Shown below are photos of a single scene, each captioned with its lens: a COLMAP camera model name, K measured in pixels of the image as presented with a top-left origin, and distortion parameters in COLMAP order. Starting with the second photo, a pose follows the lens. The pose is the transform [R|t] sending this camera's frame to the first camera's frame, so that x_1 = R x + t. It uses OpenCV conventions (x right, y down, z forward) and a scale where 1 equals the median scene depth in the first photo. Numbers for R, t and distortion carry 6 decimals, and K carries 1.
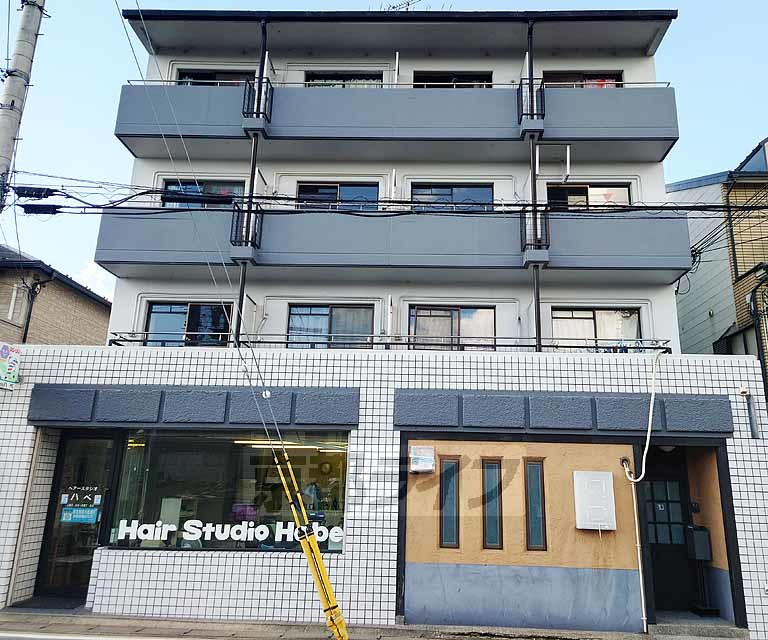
lens RADIAL K [[609.3, 0, 385.9], [0, 609.3, 307.0], [0, 0, 1]] dist [0.080177, -0.085639]
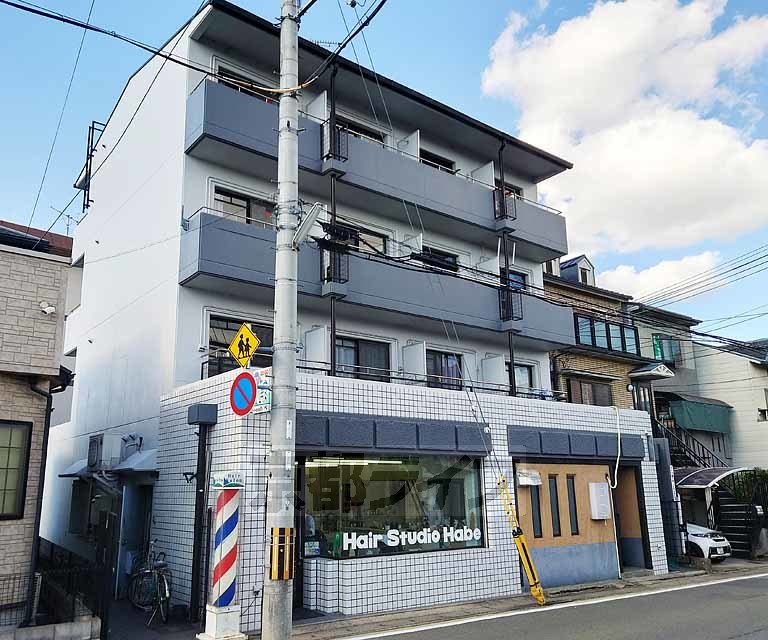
lens RADIAL K [[667.0, 0, 373.7], [0, 667.0, 326.6], [0, 0, 1]] dist [0.096061, -0.097829]
pose [[0.774512, 0.121235, 0.620832, -1.193614], [-0.141372, 0.989812, -0.016922, -0.015718], [-0.616559, -0.074661, 0.783761, 0.034186]]
